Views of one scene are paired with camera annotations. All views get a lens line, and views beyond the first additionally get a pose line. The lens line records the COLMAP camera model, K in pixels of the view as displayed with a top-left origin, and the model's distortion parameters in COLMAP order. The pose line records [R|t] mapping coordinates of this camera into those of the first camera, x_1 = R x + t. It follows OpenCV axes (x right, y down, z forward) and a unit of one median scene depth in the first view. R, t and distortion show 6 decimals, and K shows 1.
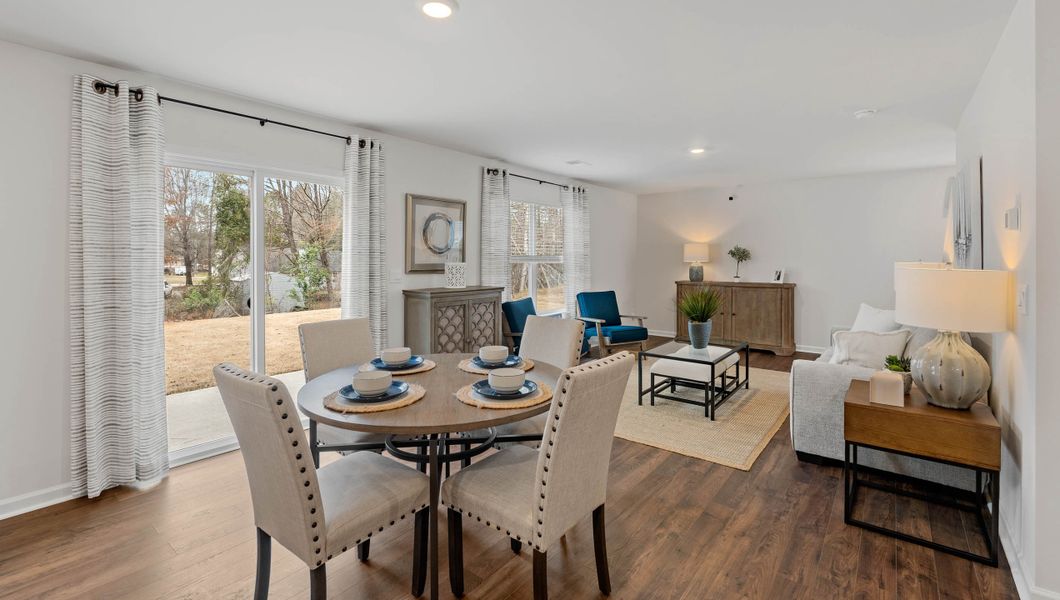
lens RADIAL K [[459.4, 0, 526.1], [0, 459.4, 258.9], [0, 0, 1]] dist [-0.011118, 0.001519]
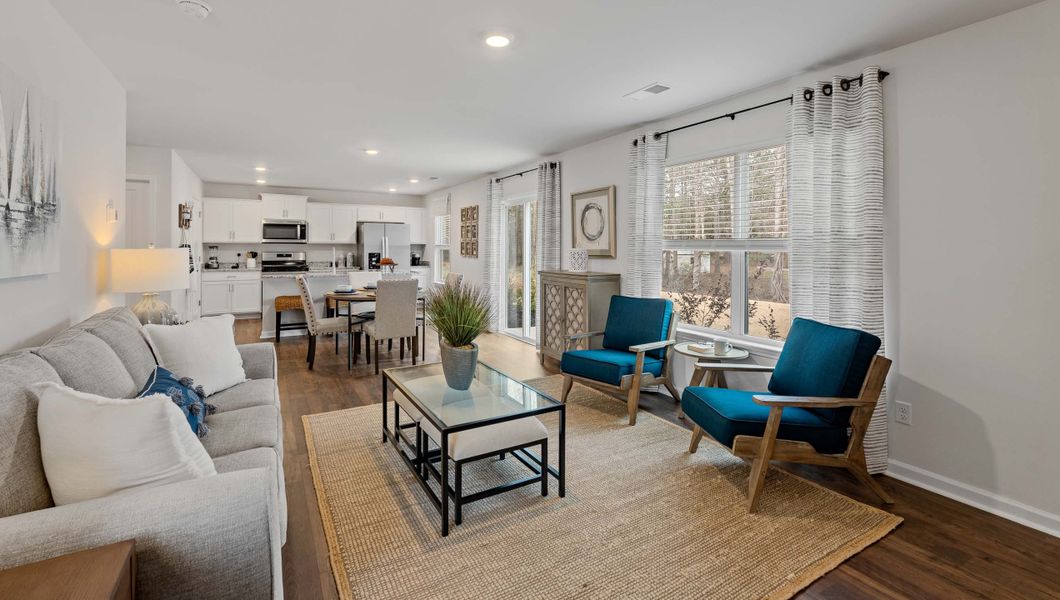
lens RADIAL K [[459.4, 0, 532.2], [0, 459.4, 247.9], [0, 0, 1]] dist [-0.011118, 0.001519]
pose [[-0.359006, -0.002855, -0.933331, 0.913218], [-0.006188, 0.999981, -0.000679, 0.008038], [0.933315, 0.005532, -0.359016, 1.306697]]
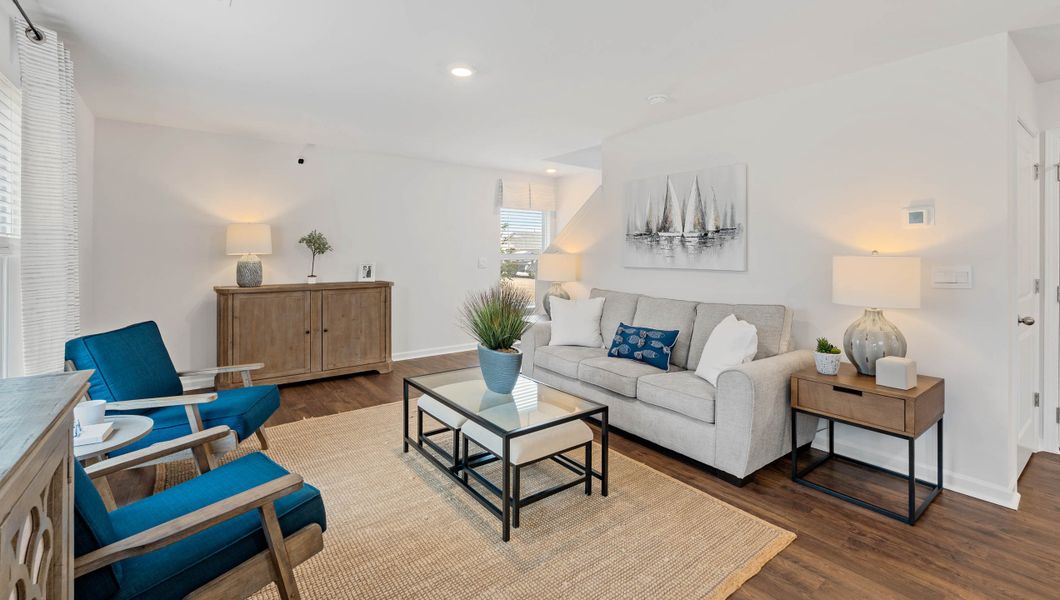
lens RADIAL K [[459.4, 0, 534.7], [0, 459.4, 254.2], [0, 0, 1]] dist [-0.011118, 0.001519]
pose [[0.239881, -0.001499, 0.970801, -0.210151], [-0.000328, 0.999999, 0.001625, 0.008299], [-0.970802, -0.000708, 0.239880, 0.804103]]
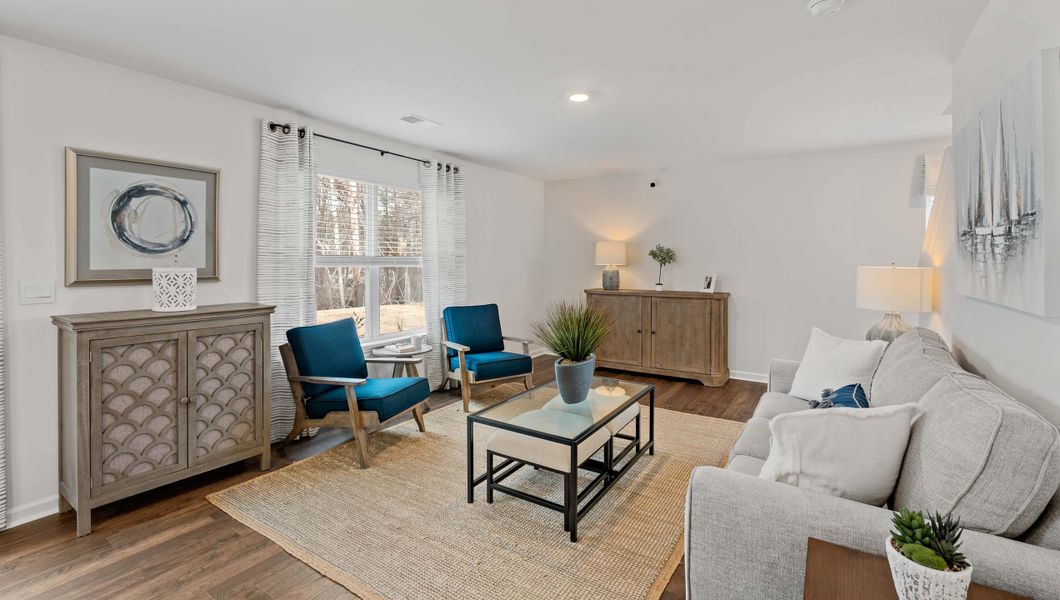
lens RADIAL K [[459.4, 0, 526.4], [0, 459.4, 263.0], [0, 0, 1]] dist [-0.011118, 0.001519]
pose [[0.995813, -0.000445, 0.091409, 0.252644], [0.000076, 0.999992, 0.004042, -0.000448], [-0.091410, -0.004018, 0.995805, 0.369125]]
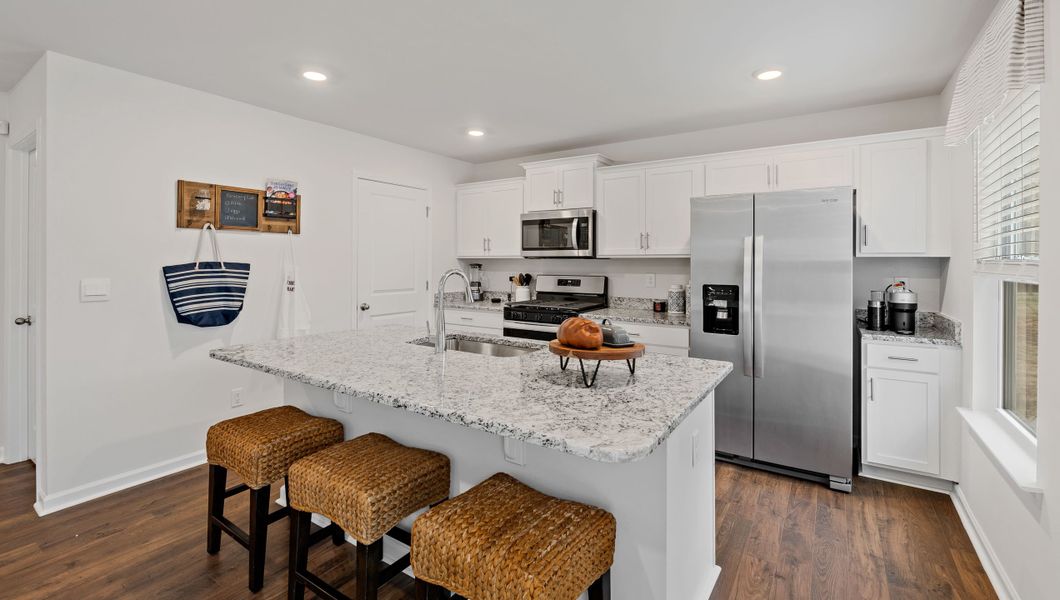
lens RADIAL K [[459.4, 0, 534.4], [0, 459.4, 263.4], [0, 0, 1]] dist [-0.011118, 0.001519]
pose [[-0.996770, -0.003454, -0.080230, -0.410560], [-0.003906, 0.999977, 0.005484, -0.000833], [0.080209, 0.005780, -0.996761, 0.572055]]
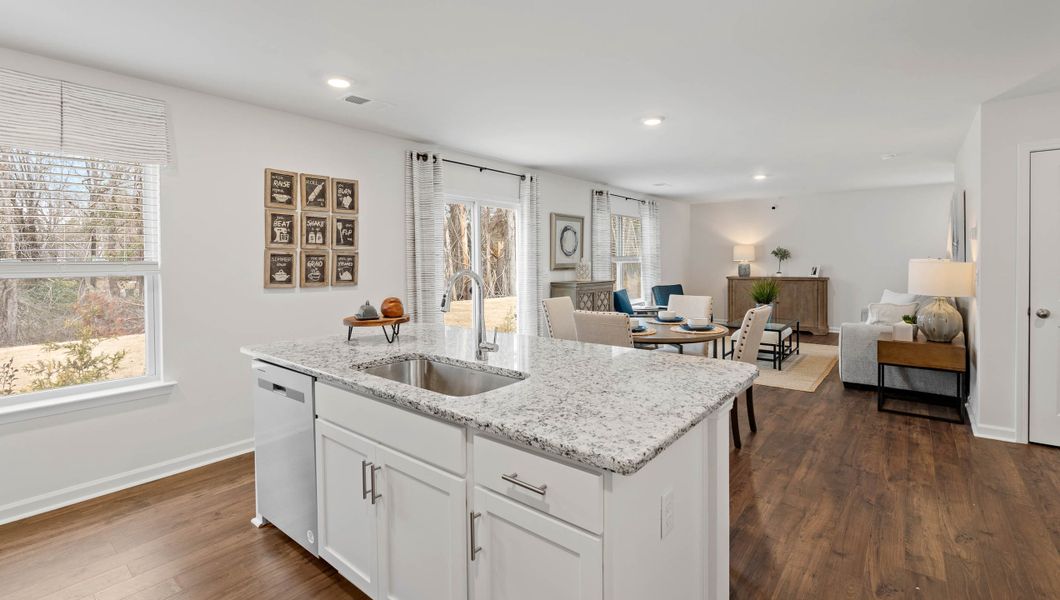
lens RADIAL K [[459.4, 0, 527.6], [0, 459.4, 268.3], [0, 0, 1]] dist [-0.011118, 0.001519]
pose [[0.999728, -0.009700, -0.021191, -0.294290], [0.010055, 0.999810, 0.016701, 0.001204], [0.021025, -0.016909, 0.999636, -0.374882]]
